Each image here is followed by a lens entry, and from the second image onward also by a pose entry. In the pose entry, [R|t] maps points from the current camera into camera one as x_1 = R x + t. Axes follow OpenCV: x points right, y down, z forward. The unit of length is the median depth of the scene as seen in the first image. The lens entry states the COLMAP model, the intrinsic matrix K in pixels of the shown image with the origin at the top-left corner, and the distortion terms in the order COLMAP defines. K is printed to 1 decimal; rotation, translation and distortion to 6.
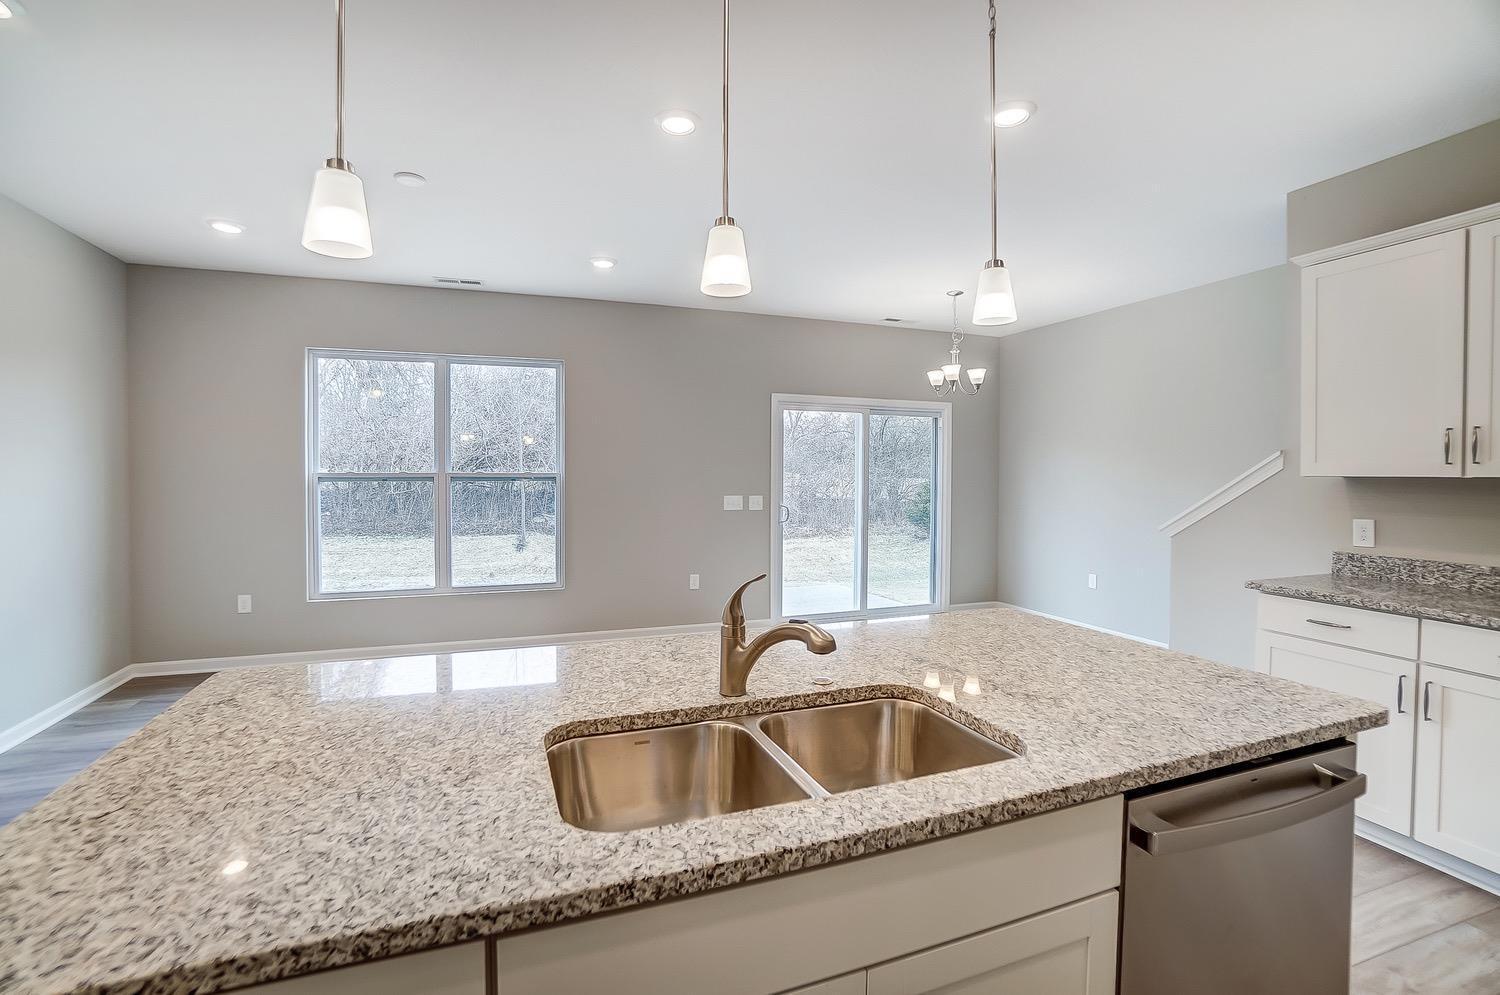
lens RADIAL K [[669.0, 0, 740.1], [0, 669.0, 485.7], [0, 0, 1]] dist [-0.062486, 0.023735]
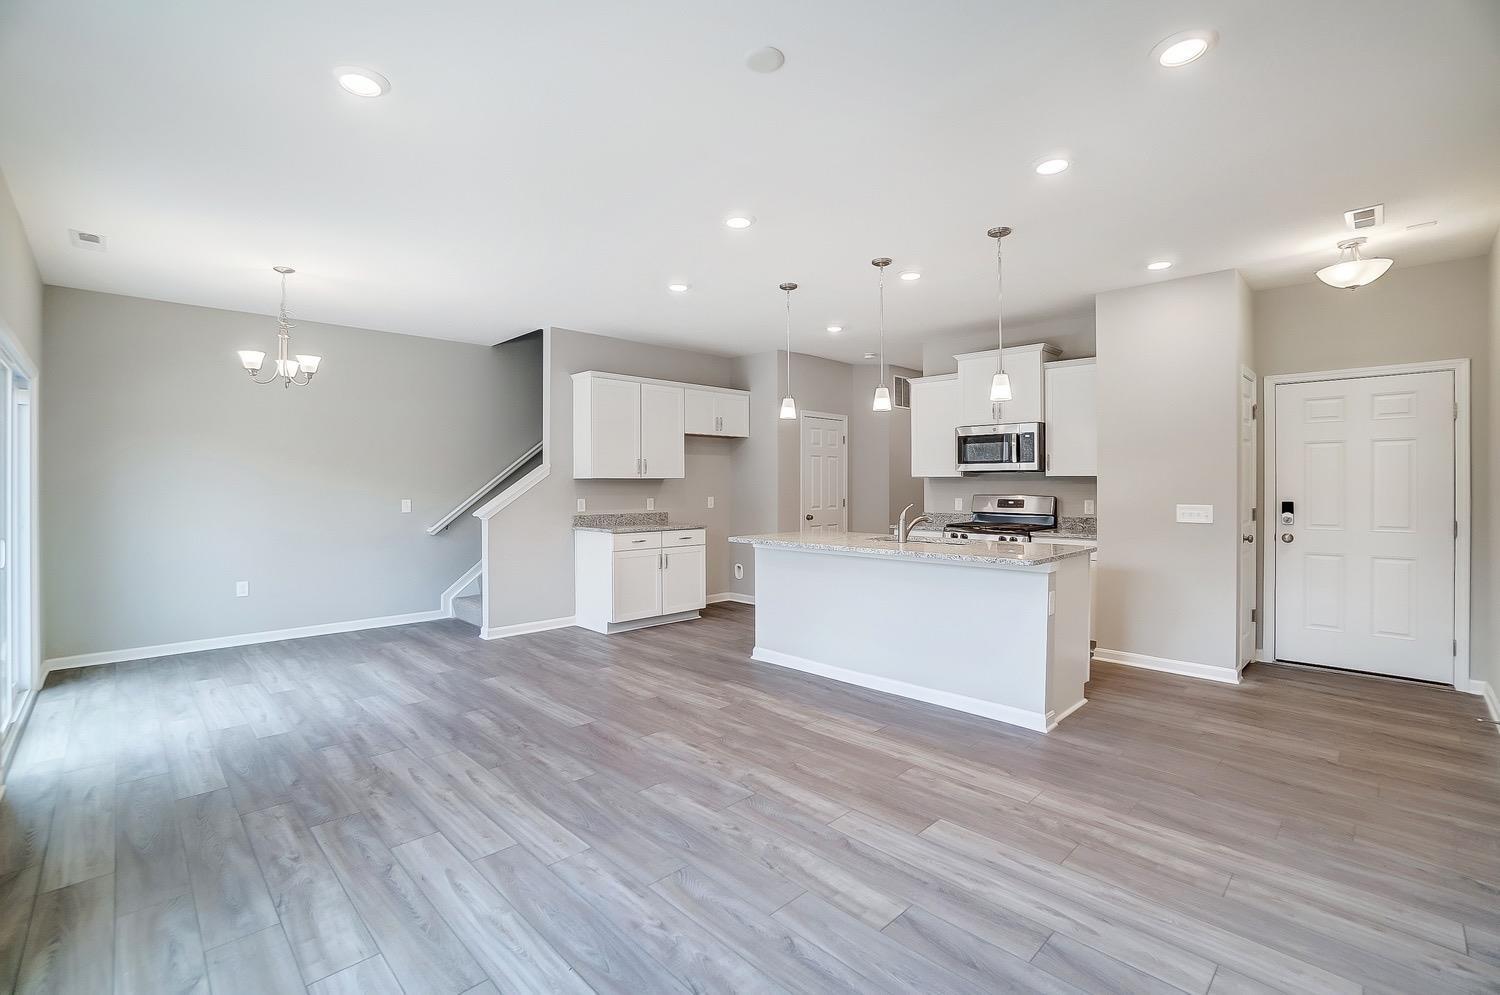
lens RADIAL K [[669.0, 0, 740.1], [0, 669.0, 485.7], [0, 0, 1]] dist [-0.062486, 0.023735]
pose [[-0.405144, -0.005240, 0.914238, -0.707682], [0.017803, 0.999749, 0.013619, -0.006176], [-0.914080, 0.021794, -0.404949, 0.807588]]
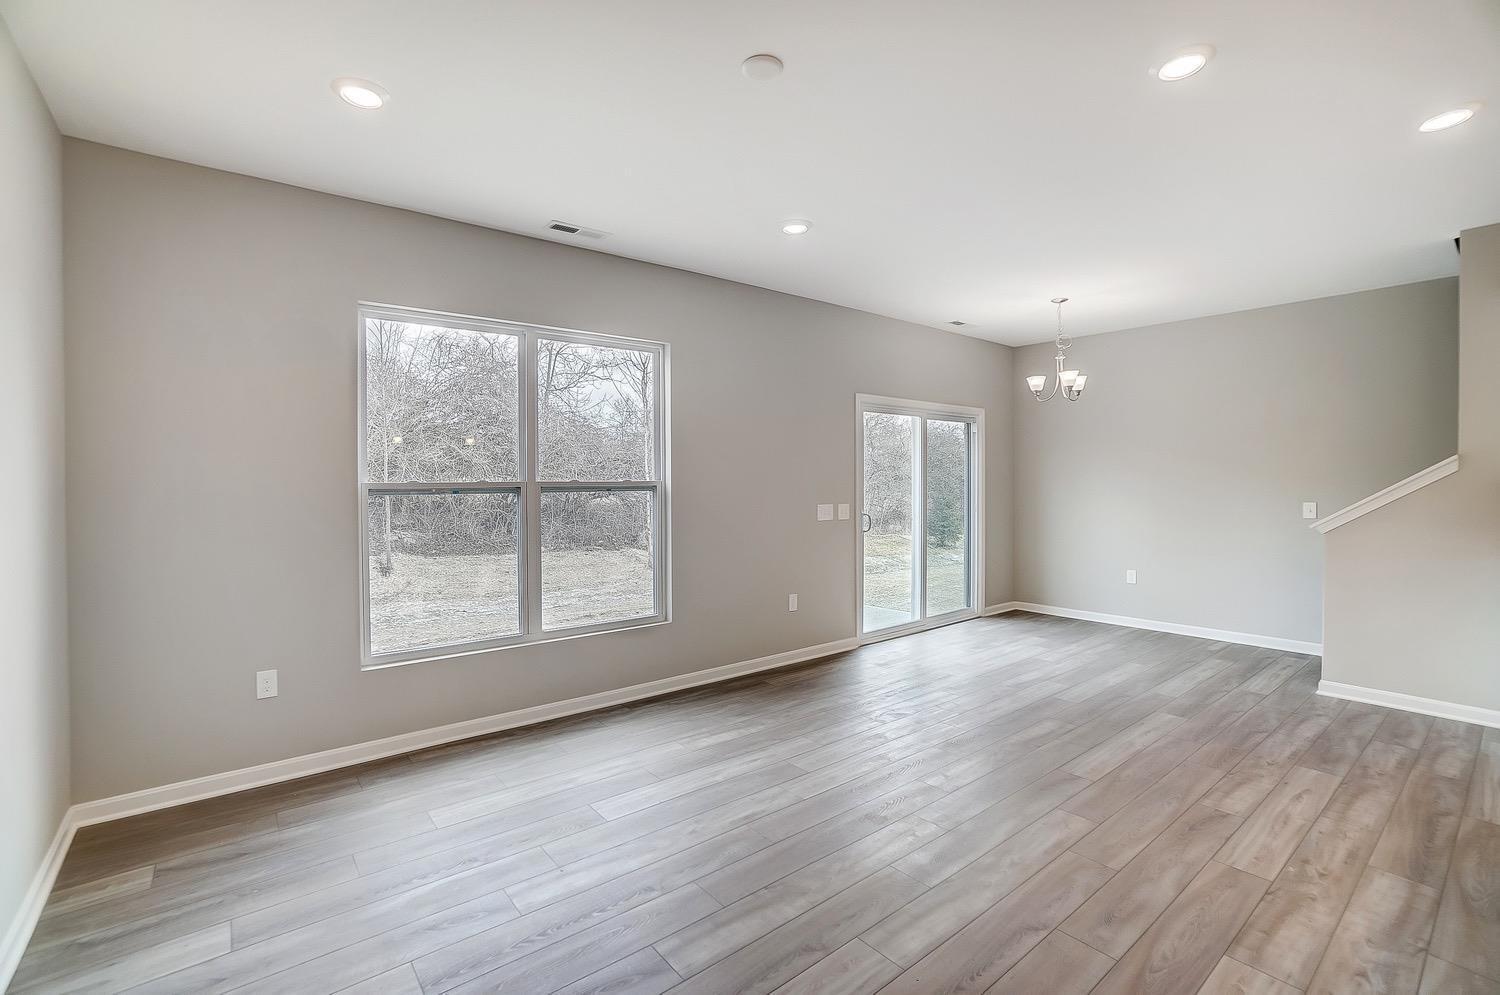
lens RADIAL K [[669.0, 0, 740.1], [0, 669.0, 485.7], [0, 0, 1]] dist [-0.062486, 0.023735]
pose [[0.949443, -0.010485, 0.313765, -0.461886], [0.013763, 0.999871, -0.008234, -0.005279], [-0.313639, 0.012136, 0.949465, 0.203690]]
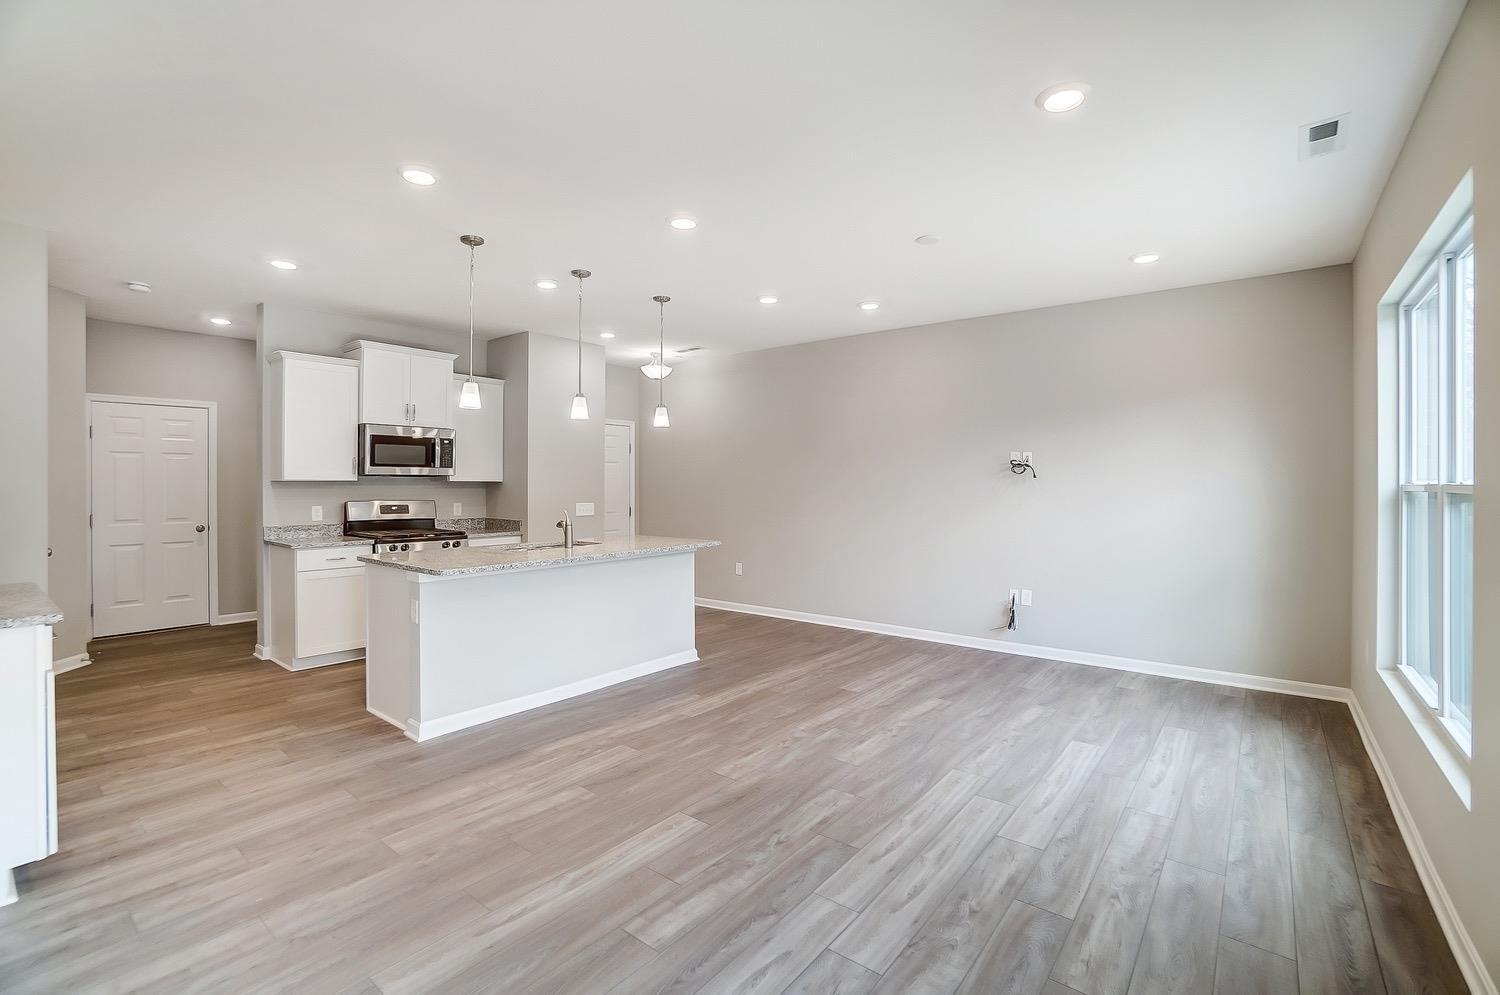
lens RADIAL K [[669.0, 0, 740.1], [0, 669.0, 485.7], [0, 0, 1]] dist [-0.062486, 0.023735]
pose [[-0.858840, -0.004259, -0.512225, 0.255617], [-0.015623, 0.999718, 0.017881, -0.019184], [0.512005, 0.023359, -0.858665, 1.145659]]
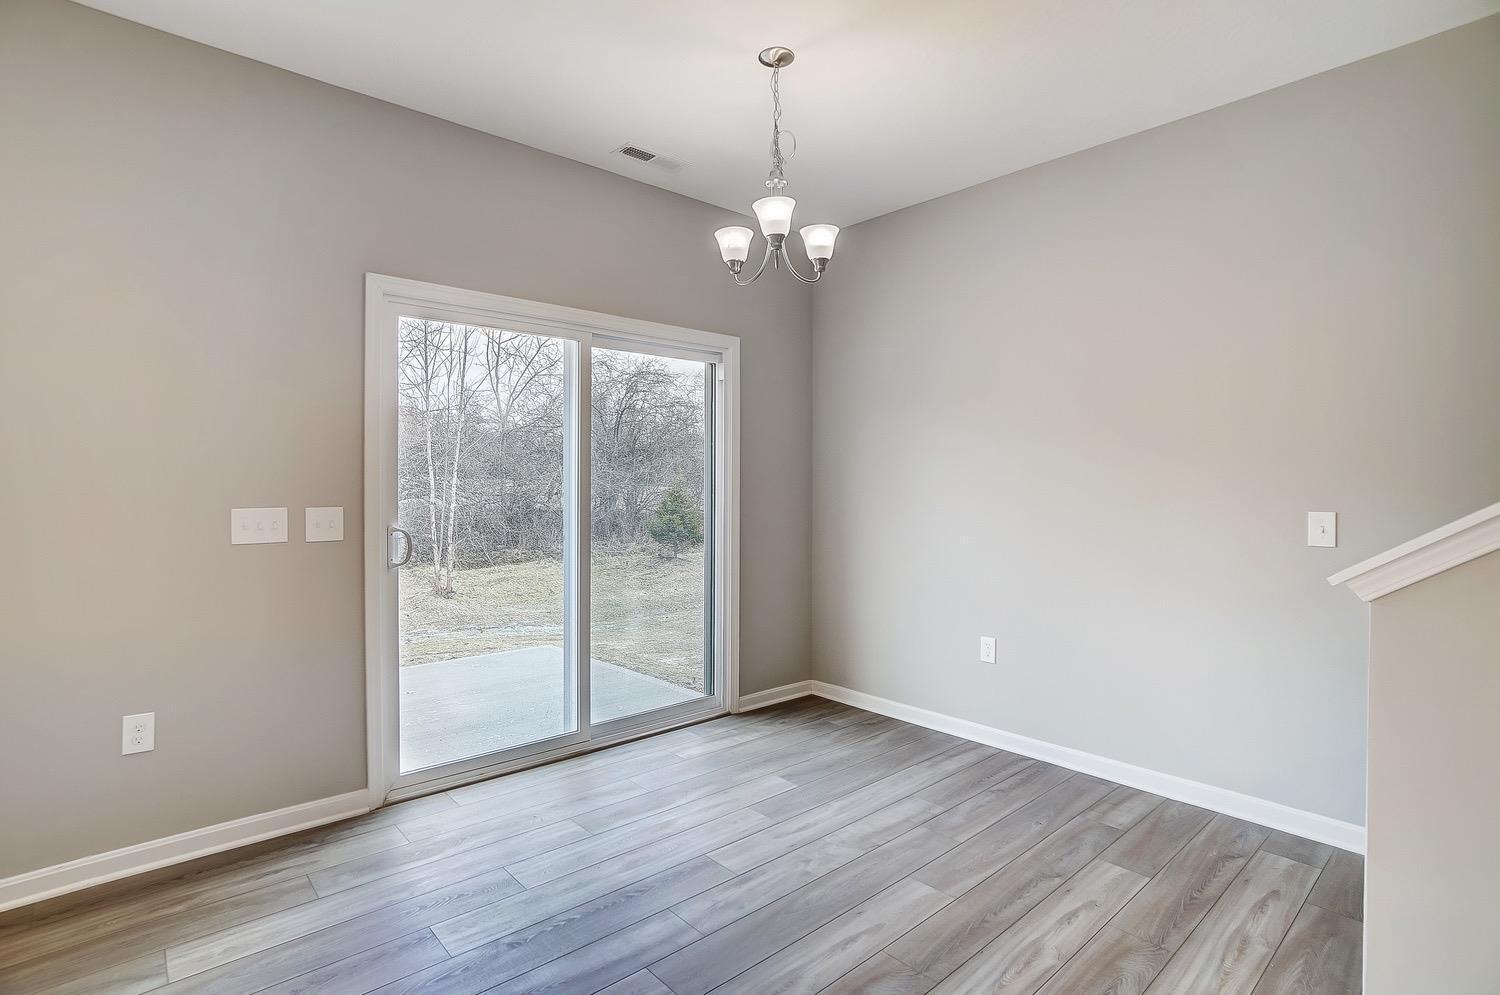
lens RADIAL K [[730.6, 0, 732.5], [0, 730.6, 489.0], [0, 0, 1]] dist [-0.054740, 0.025830]
pose [[0.933775, -0.005887, 0.357812, 0.118409], [0.009143, 0.999931, -0.007409, 0.010651], [-0.357744, 0.010190, 0.933764, 0.555253]]
